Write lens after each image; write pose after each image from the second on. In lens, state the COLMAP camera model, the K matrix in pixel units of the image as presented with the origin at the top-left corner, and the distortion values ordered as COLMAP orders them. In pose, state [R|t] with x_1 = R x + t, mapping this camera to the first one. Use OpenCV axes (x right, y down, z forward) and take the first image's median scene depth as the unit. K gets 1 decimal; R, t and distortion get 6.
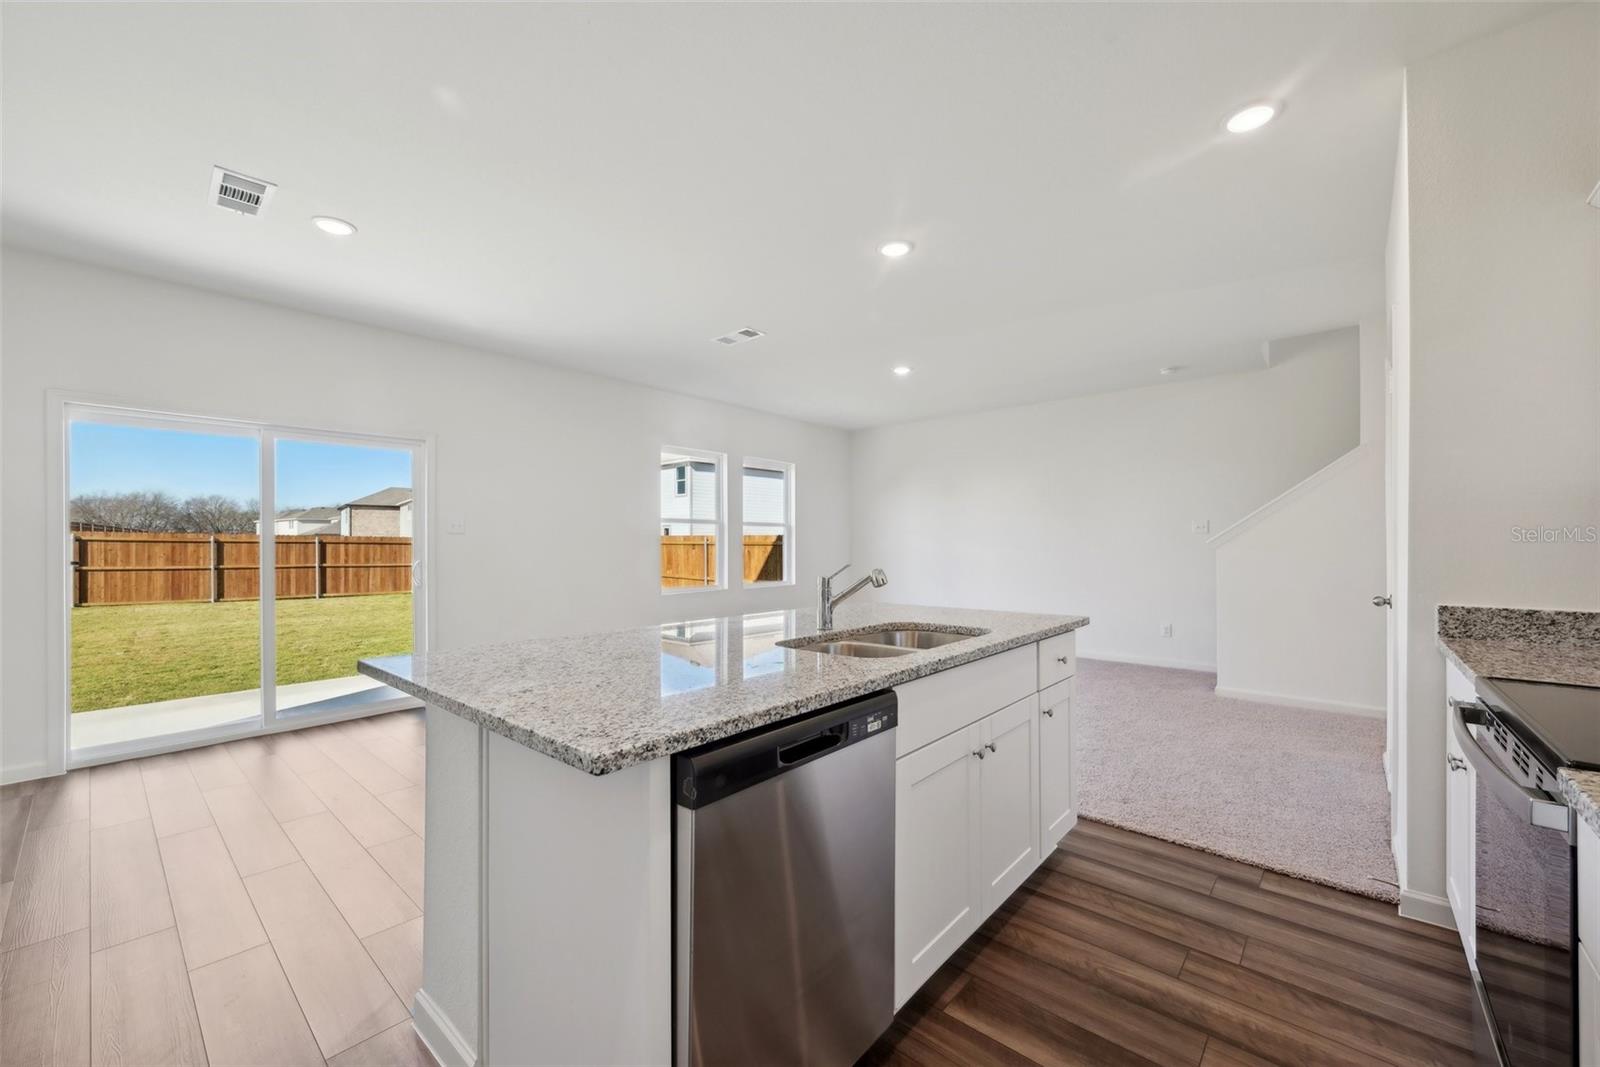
lens RADIAL K [[626.3, 0, 790.5], [0, 626.3, 530.4], [0, 0, 1]] dist [0.006321, 0.000880]
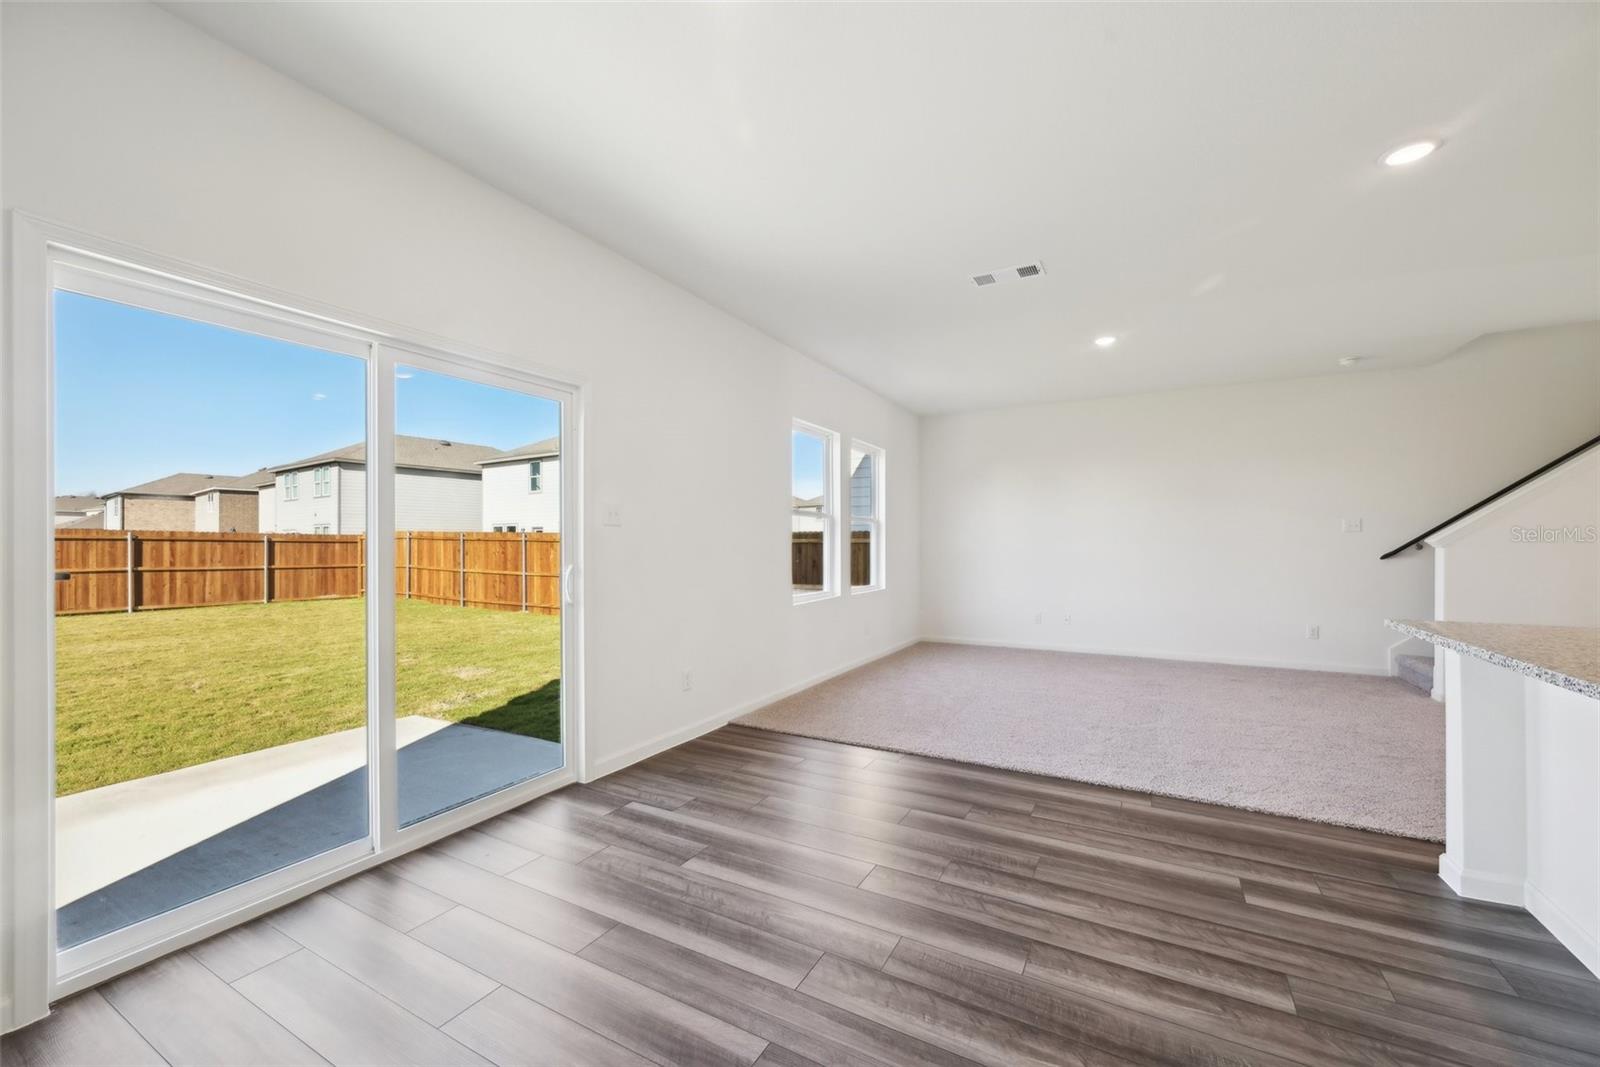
lens RADIAL K [[626.3, 0, 793.8], [0, 626.3, 538.5], [0, 0, 1]] dist [0.006321, 0.000880]
pose [[0.976740, 0.003236, 0.214402, -0.124792], [-0.006425, 0.999879, 0.014177, 0.001789], [-0.214331, -0.015225, 0.976643, 0.073015]]
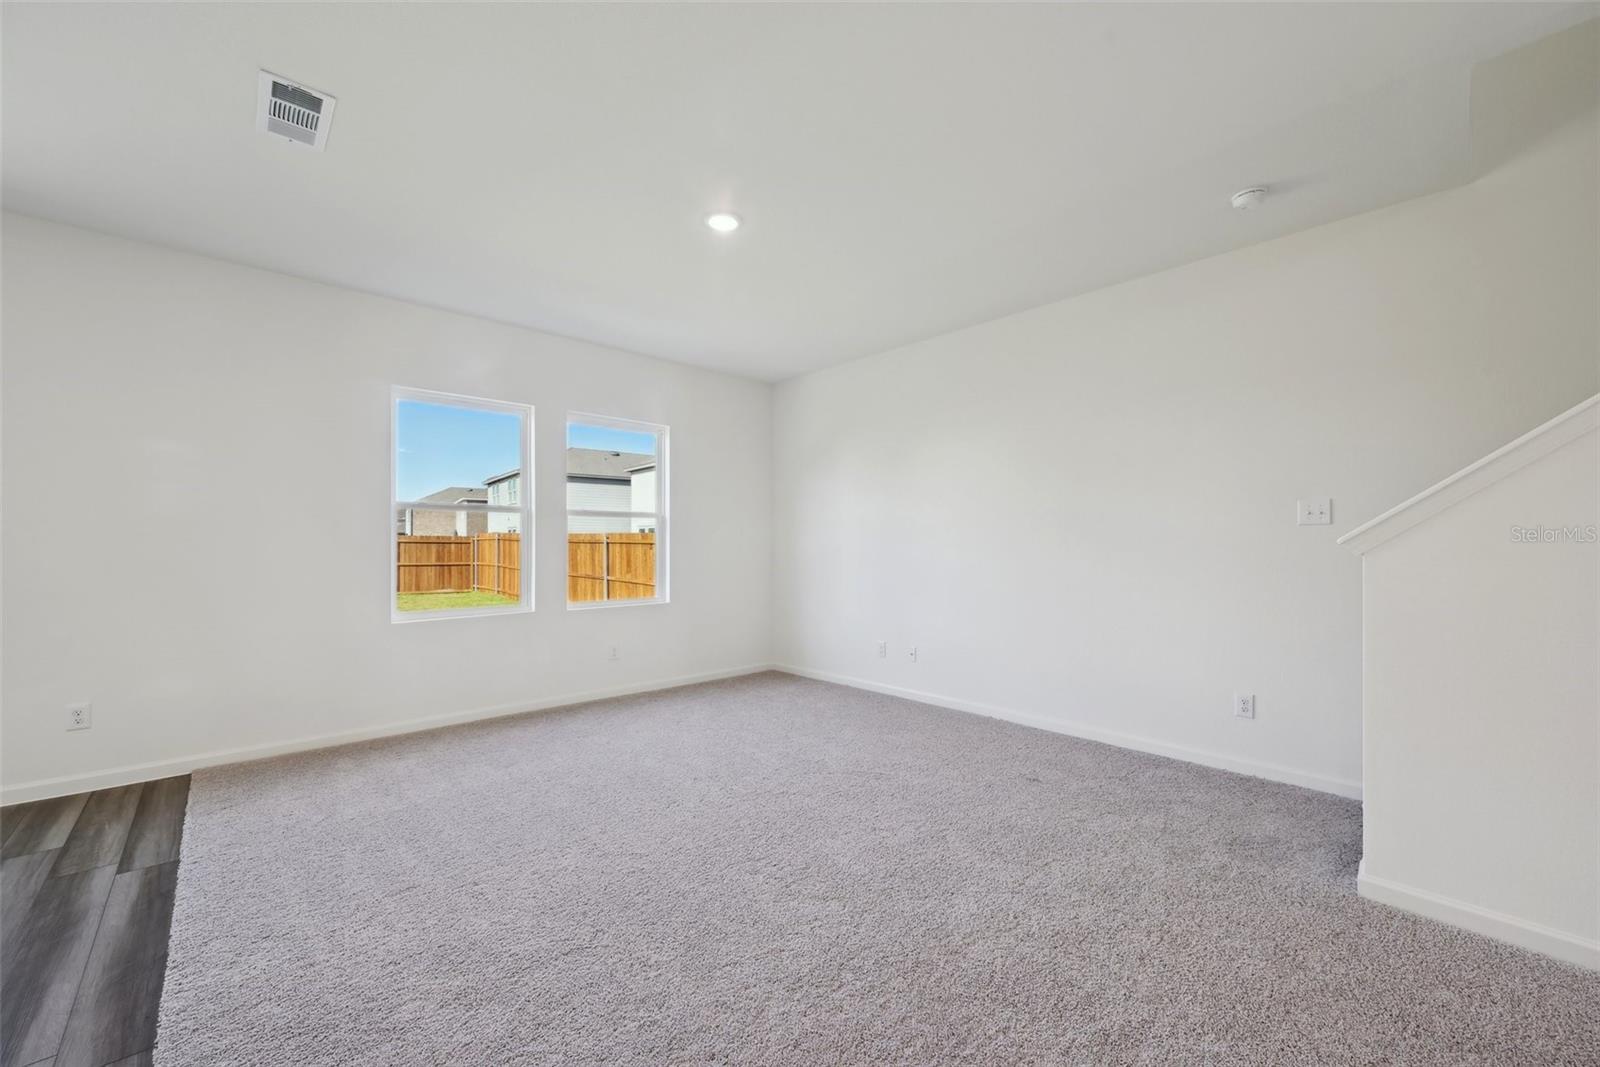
lens RADIAL K [[626.3, 0, 792.1], [0, 626.3, 534.8], [0, 0, 1]] dist [0.006321, 0.000880]
pose [[0.994823, 0.000628, -0.101617, 0.086142], [0.000161, 0.999970, 0.007758, 0.002917], [0.101619, -0.007734, 0.994793, 0.137666]]
